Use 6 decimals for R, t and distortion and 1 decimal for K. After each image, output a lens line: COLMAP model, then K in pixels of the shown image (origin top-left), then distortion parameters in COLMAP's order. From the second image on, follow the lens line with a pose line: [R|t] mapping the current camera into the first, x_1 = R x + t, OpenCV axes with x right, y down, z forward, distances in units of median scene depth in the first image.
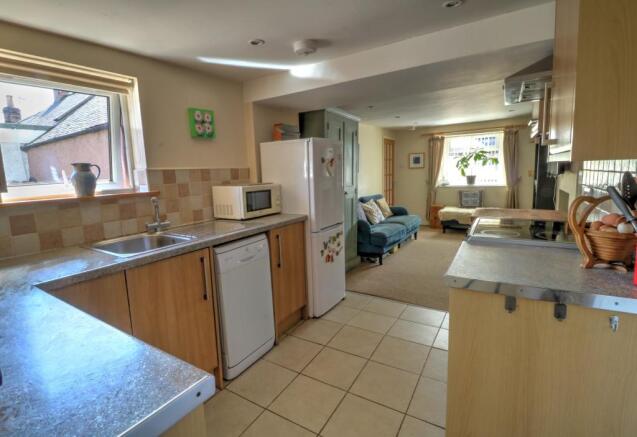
lens RADIAL K [[300.3, 0, 317.8], [0, 300.3, 207.8], [0, 0, 1]] dist [0.000025, 0.000017]
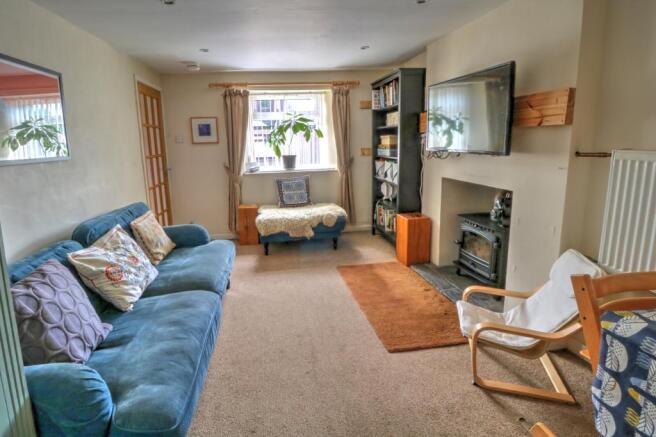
lens RADIAL K [[358.3, 0, 327.3], [0, 358.3, 206.5], [0, 0, 1]] dist [-0.001727, -0.000207]
pose [[0.779494, -0.105219, 0.617509, 0.080490], [0.076693, 0.994406, 0.072628, -0.048308], [-0.621697, -0.009255, 0.783203, 0.343354]]
